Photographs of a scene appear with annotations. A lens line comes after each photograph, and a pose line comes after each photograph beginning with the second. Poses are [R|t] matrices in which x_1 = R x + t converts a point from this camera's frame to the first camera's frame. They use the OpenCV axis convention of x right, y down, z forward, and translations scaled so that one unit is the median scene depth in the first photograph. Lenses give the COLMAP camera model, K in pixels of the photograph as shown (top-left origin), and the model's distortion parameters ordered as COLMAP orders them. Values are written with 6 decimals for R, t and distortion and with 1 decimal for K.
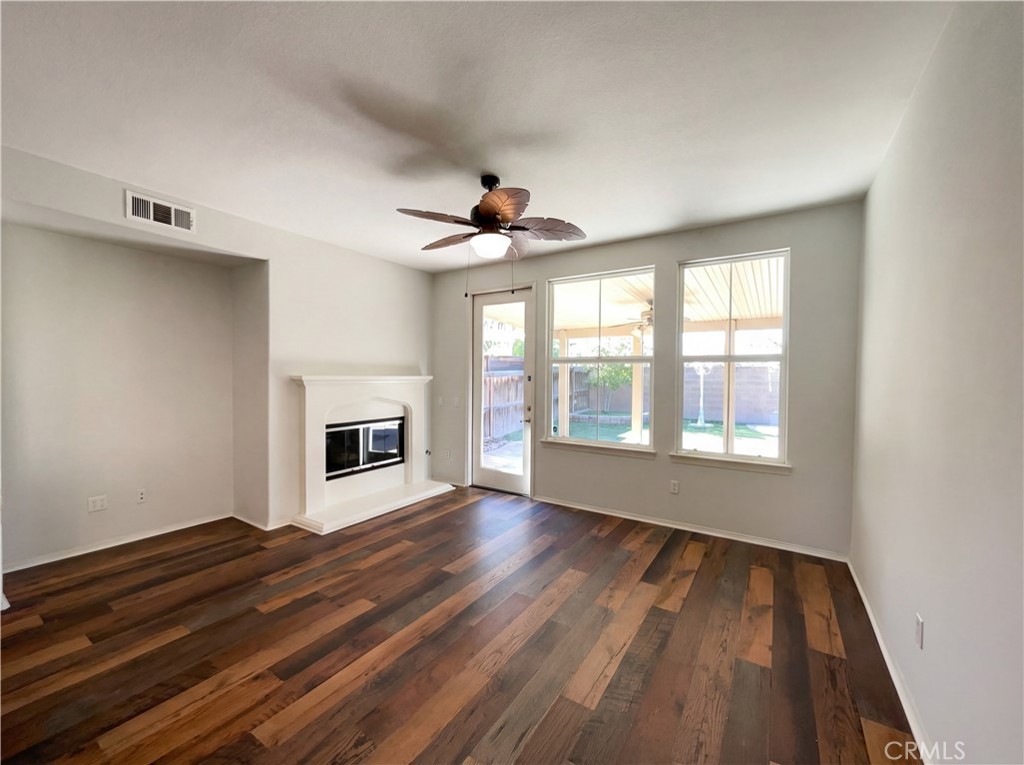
lens RADIAL K [[409.7, 0, 513.8], [0, 409.7, 382.1], [0, 0, 1]] dist [0.003060, 0.000704]
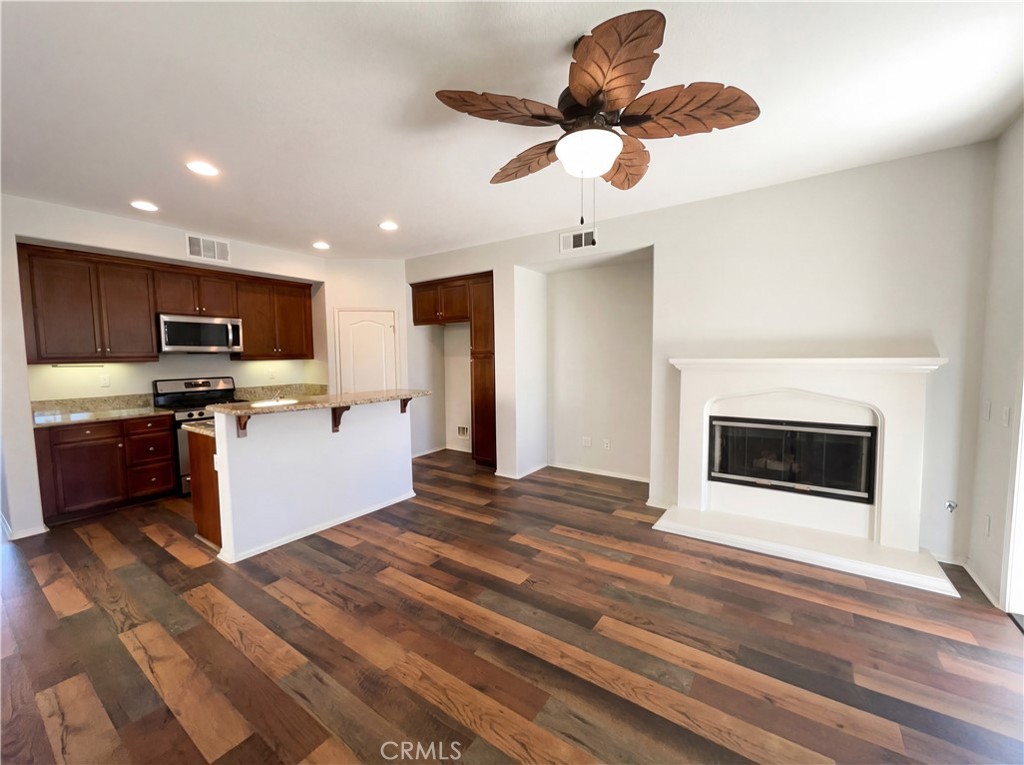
lens RADIAL K [[409.7, 0, 513.5], [0, 409.7, 383.0], [0, 0, 1]] dist [0.003060, 0.000704]
pose [[-0.036261, 0.060572, -0.997505, 0.582740], [-0.002243, 0.998154, 0.060693, -0.020788], [0.999340, 0.004439, -0.036058, 0.894019]]
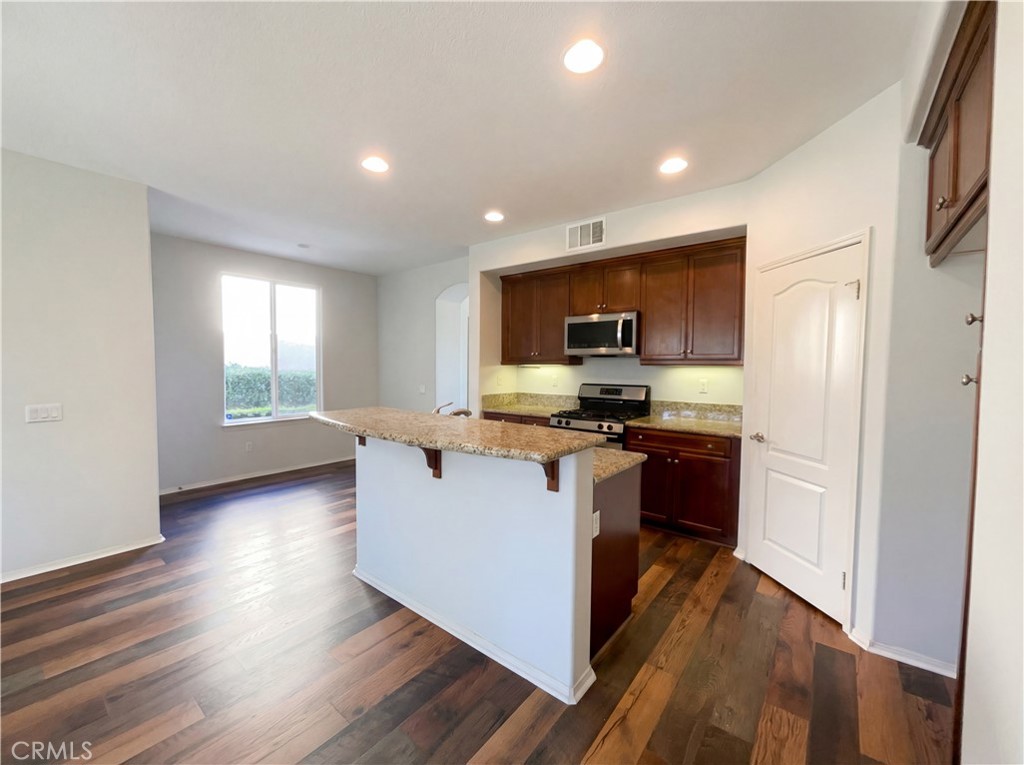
lens RADIAL K [[409.7, 0, 508.8], [0, 409.7, 383.2], [0, 0, 1]] dist [0.003060, 0.000704]
pose [[-0.994715, -0.021496, 0.100401, -0.825122], [-0.015372, 0.997996, 0.061377, -0.025564], [-0.101519, 0.059509, -0.993052, 1.062128]]
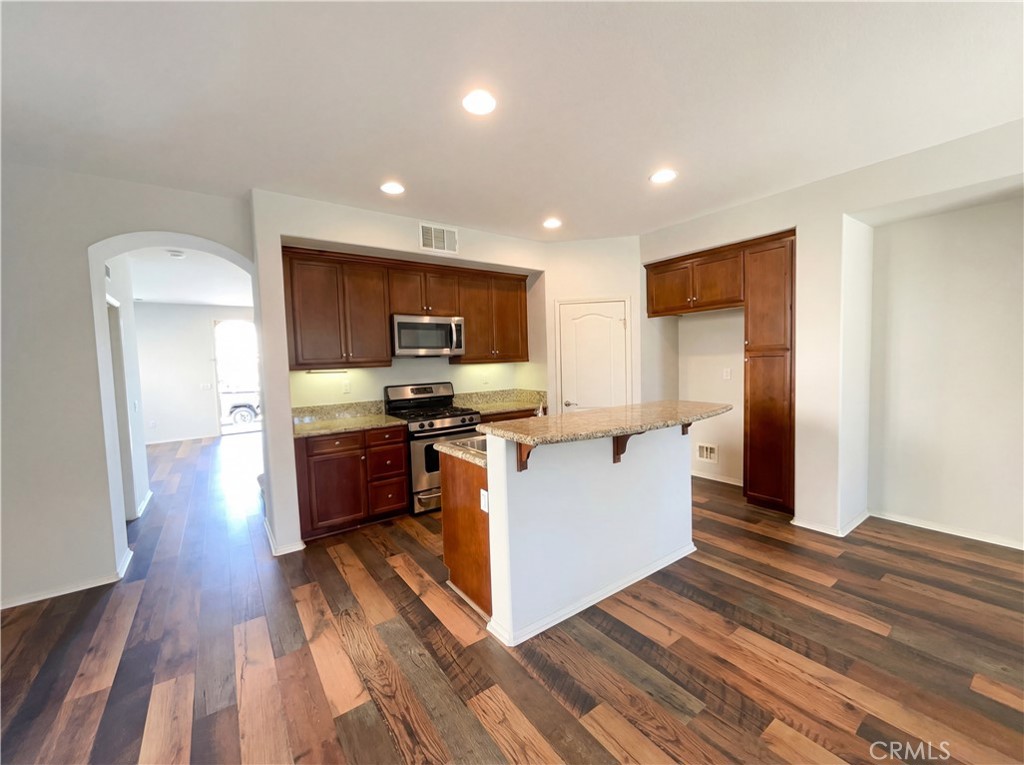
lens RADIAL K [[409.7, 0, 516.5], [0, 409.7, 382.9], [0, 0, 1]] dist [0.003060, 0.000704]
pose [[-0.357388, 0.056801, -0.932227, 0.270219], [0.014653, 0.998367, 0.055213, -0.019272], [0.933841, 0.006073, -0.357636, 0.430383]]
